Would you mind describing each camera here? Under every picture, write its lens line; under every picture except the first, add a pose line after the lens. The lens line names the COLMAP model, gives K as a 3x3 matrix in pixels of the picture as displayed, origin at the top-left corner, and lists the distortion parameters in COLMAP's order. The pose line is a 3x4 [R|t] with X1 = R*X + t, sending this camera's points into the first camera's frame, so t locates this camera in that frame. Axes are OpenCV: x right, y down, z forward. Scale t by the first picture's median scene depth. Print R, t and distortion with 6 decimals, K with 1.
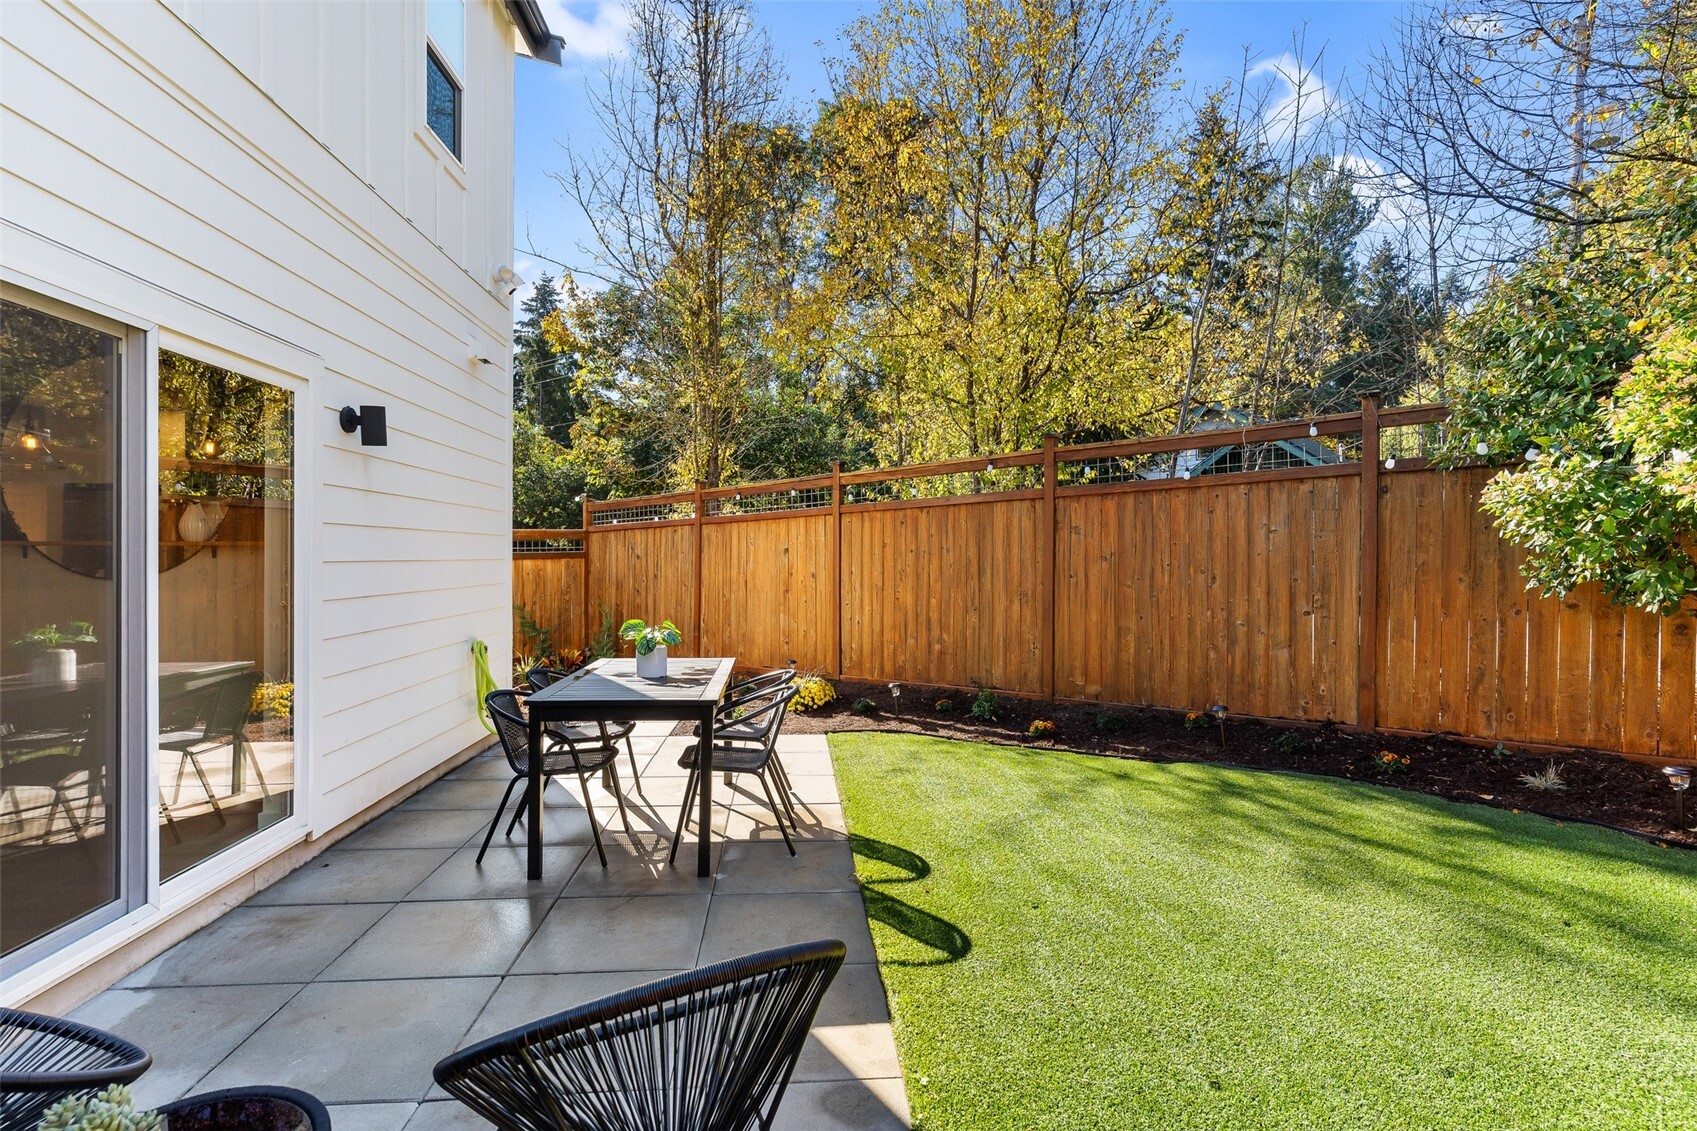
lens RADIAL K [[817.2, 0, 857.3], [0, 817.2, 556.0], [0, 0, 1]] dist [0.003040, -0.000651]
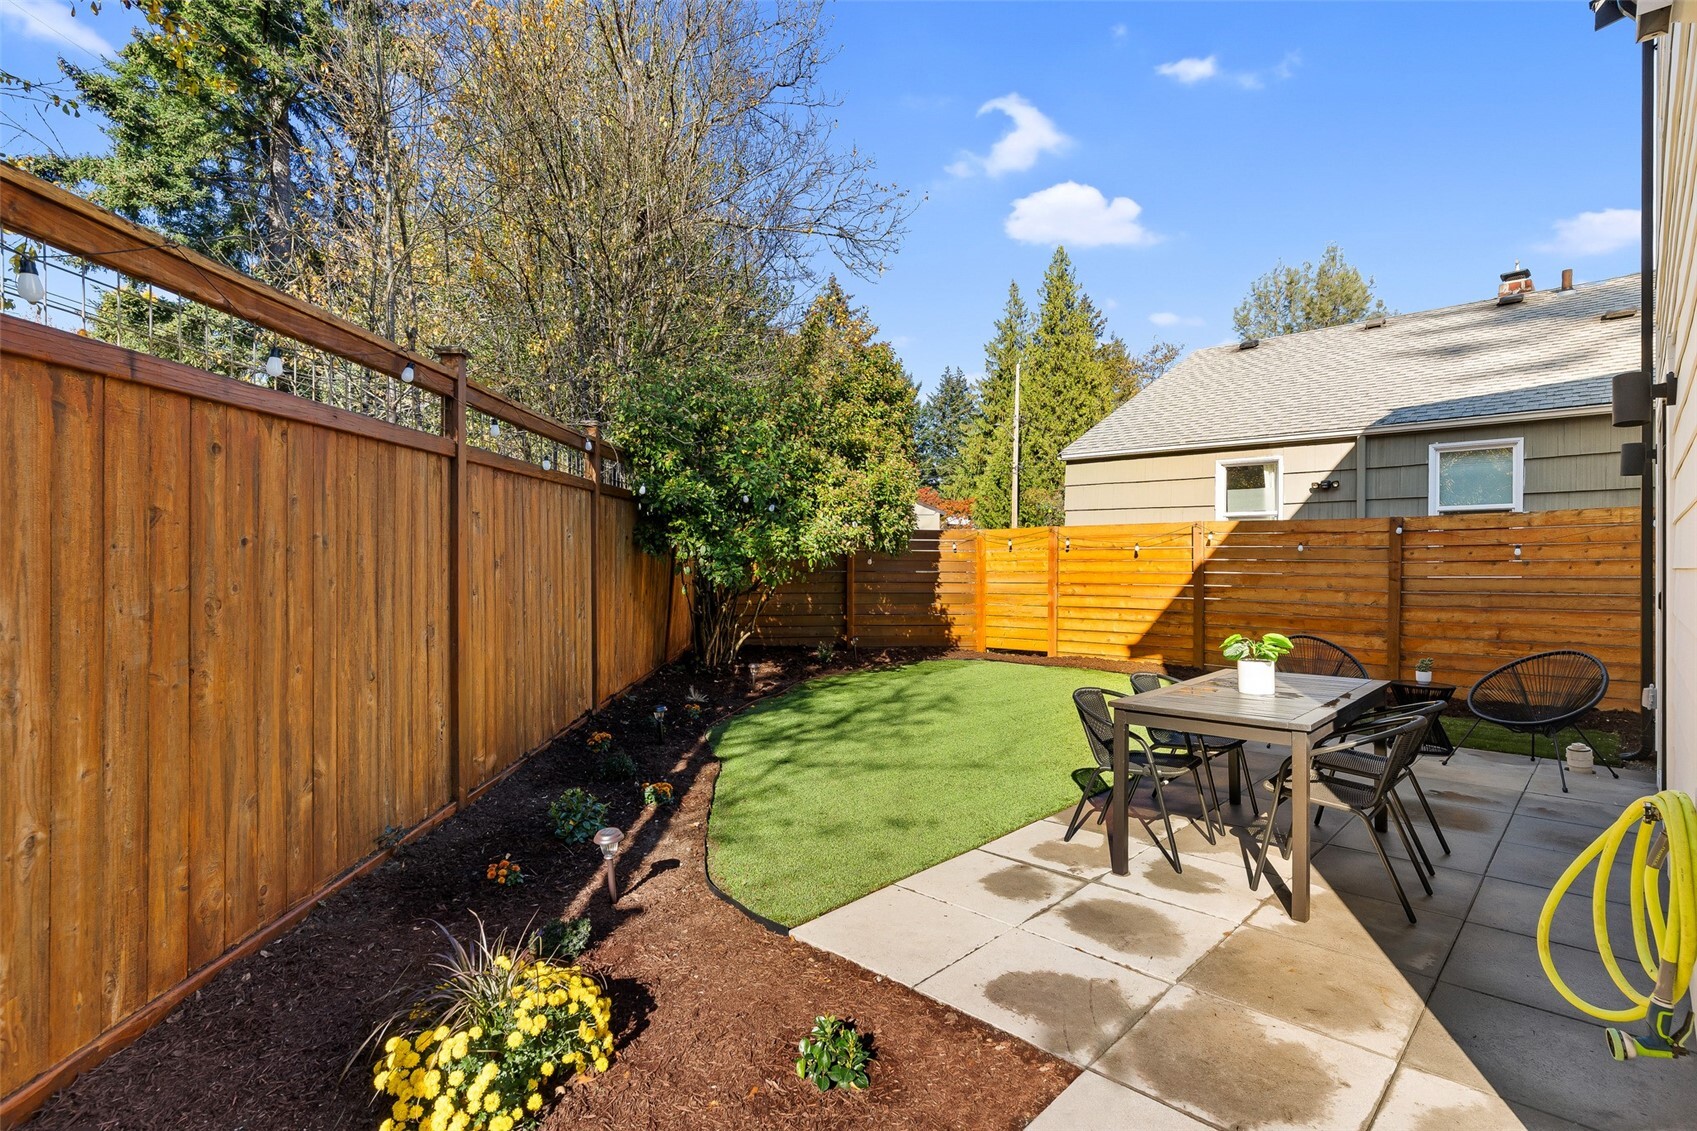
lens RADIAL K [[817.2, 0, 847.8], [0, 817.2, 564.6], [0, 0, 1]] dist [0.003040, -0.000651]
pose [[-0.660030, -0.000668, 0.751239, -0.346542], [-0.000908, 1.000000, 0.000091, 0.003243], [-0.751238, -0.000622, -0.660031, 1.057676]]
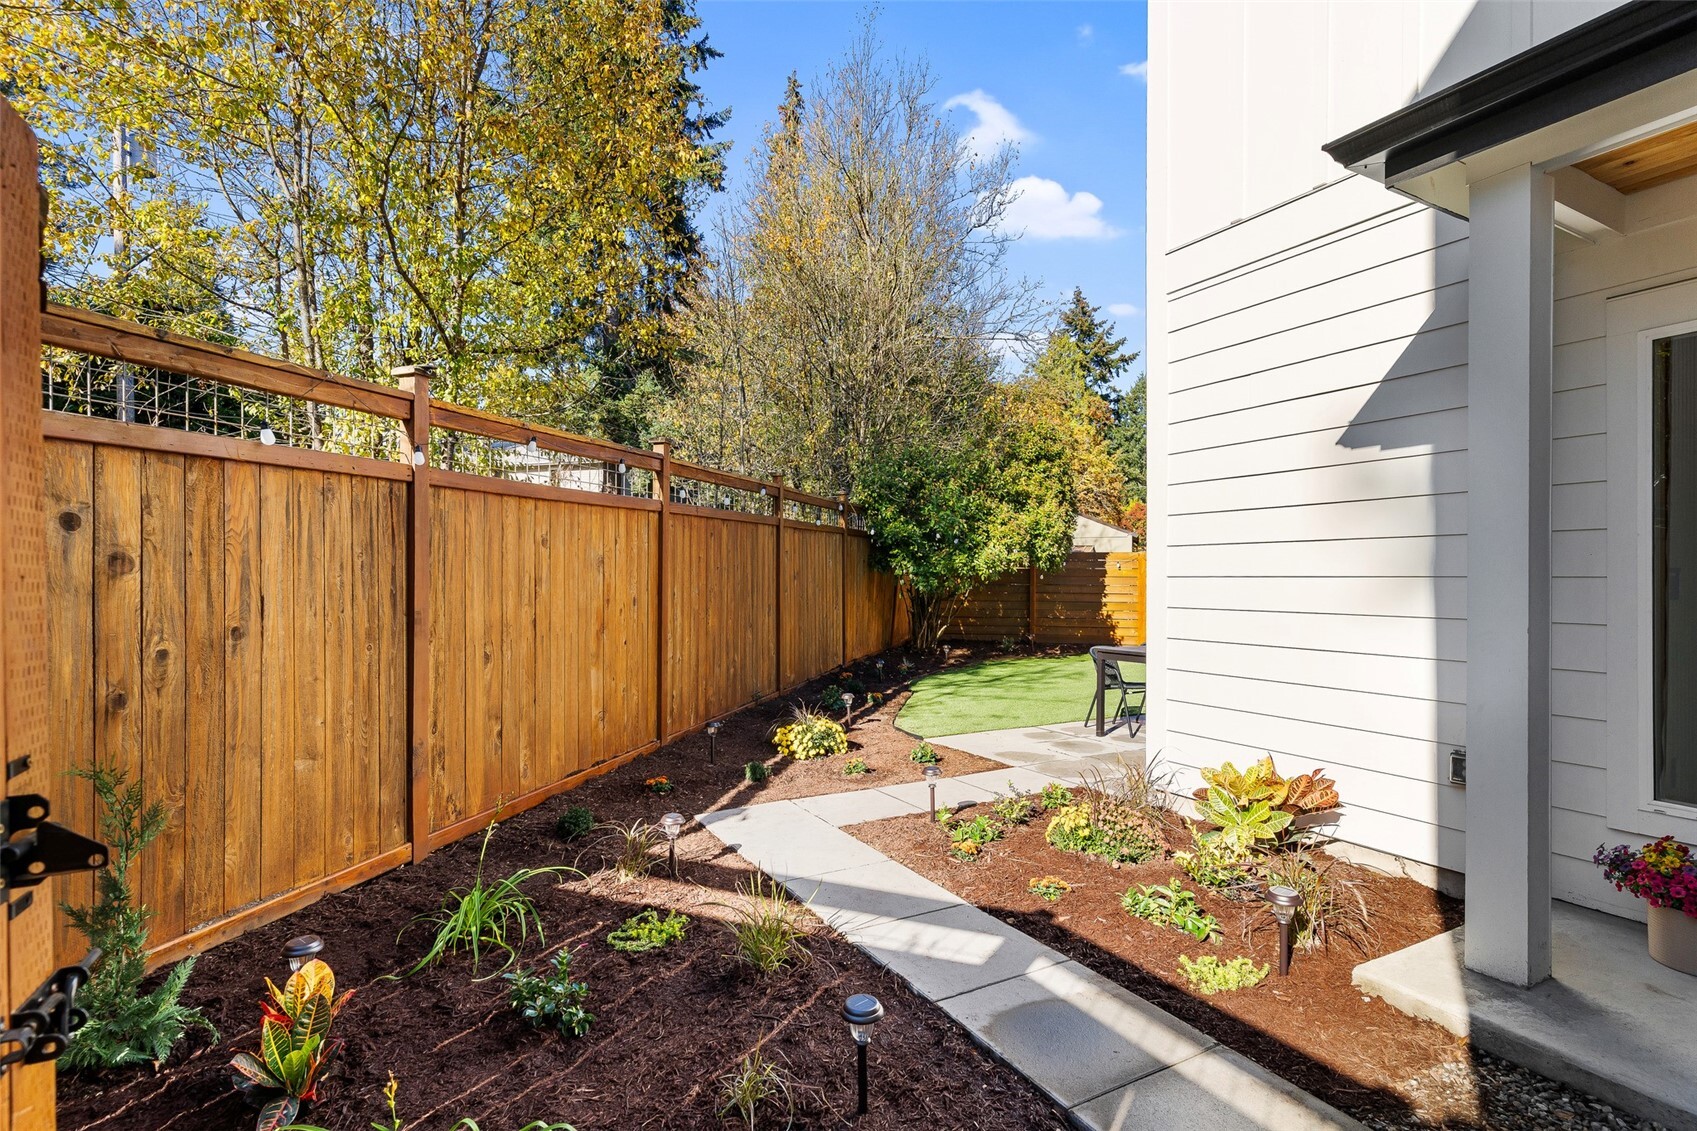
lens RADIAL K [[817.2, 0, 847.7], [0, 817.2, 581.8], [0, 0, 1]] dist [0.003040, -0.000651]
pose [[-0.408197, -0.003061, 0.912889, -0.813236], [-0.003580, 0.999992, 0.001752, 0.007399], [-0.912887, -0.002553, -0.408205, 1.259496]]
